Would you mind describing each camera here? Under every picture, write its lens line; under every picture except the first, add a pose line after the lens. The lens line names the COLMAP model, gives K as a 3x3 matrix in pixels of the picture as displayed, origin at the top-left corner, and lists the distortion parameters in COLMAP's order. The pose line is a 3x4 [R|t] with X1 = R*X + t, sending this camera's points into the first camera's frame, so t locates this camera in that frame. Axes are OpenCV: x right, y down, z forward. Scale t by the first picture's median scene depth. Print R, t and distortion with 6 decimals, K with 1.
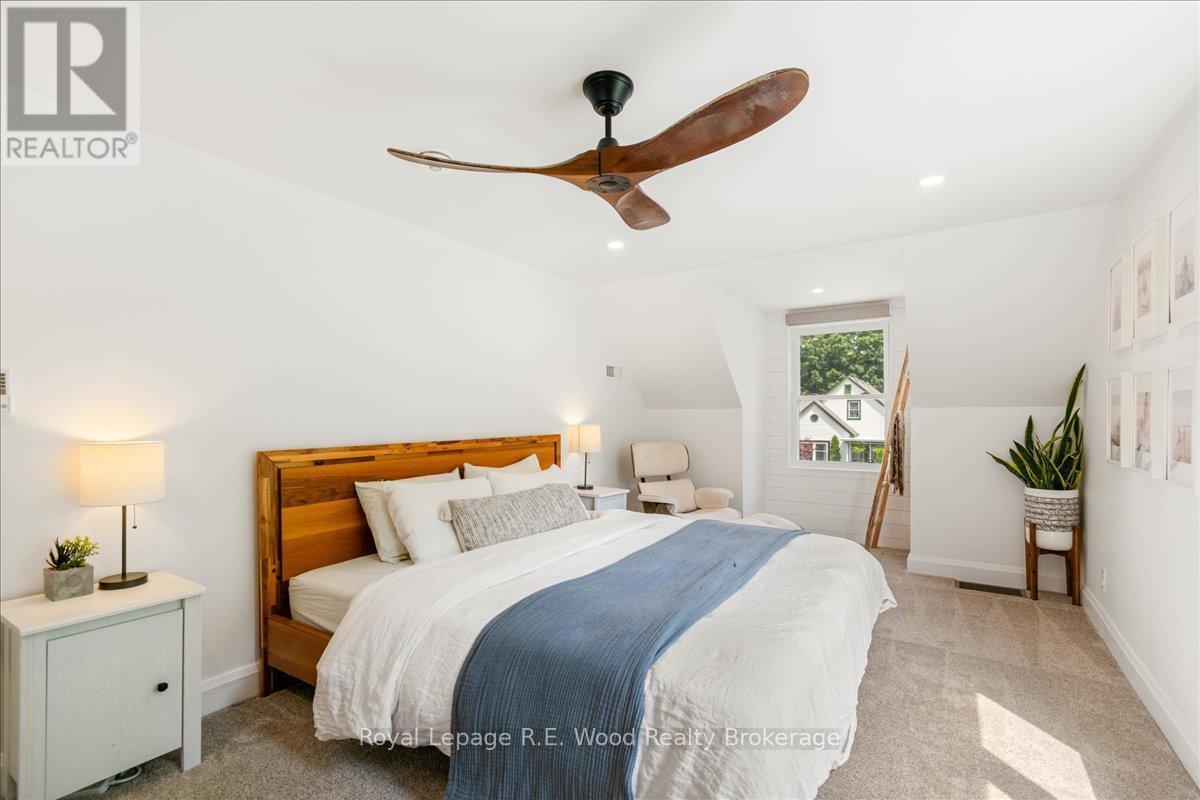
lens RADIAL K [[540.6, 0, 606.2], [0, 540.6, 405.7], [0, 0, 1]] dist [0.011420, 0.000137]
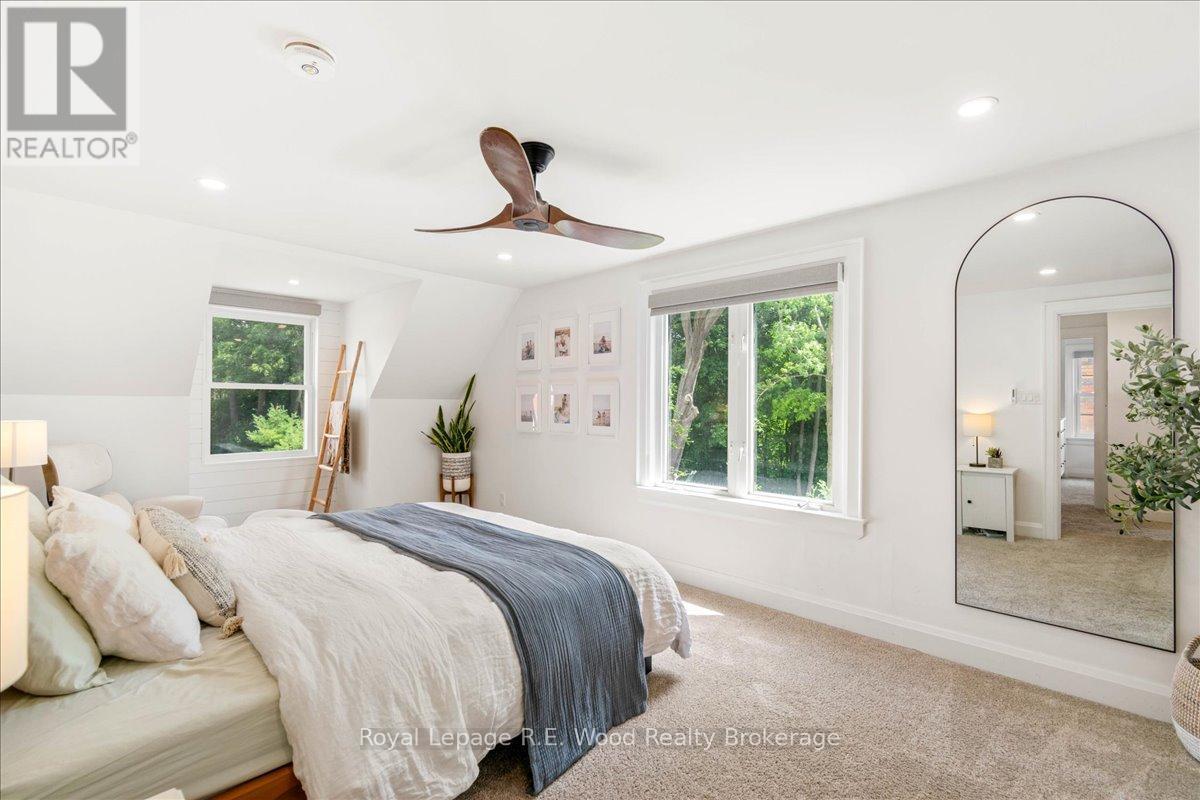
lens RADIAL K [[530.9, 0, 600.0], [0, 530.9, 400.0], [0, 0, 1]] dist [-0.020040, -0.000170]
pose [[0.177590, 0.012279, 0.984028, -0.622298], [-0.018918, 0.999780, -0.009062, 0.008156], [-0.983923, -0.017007, 0.177784, 0.337165]]
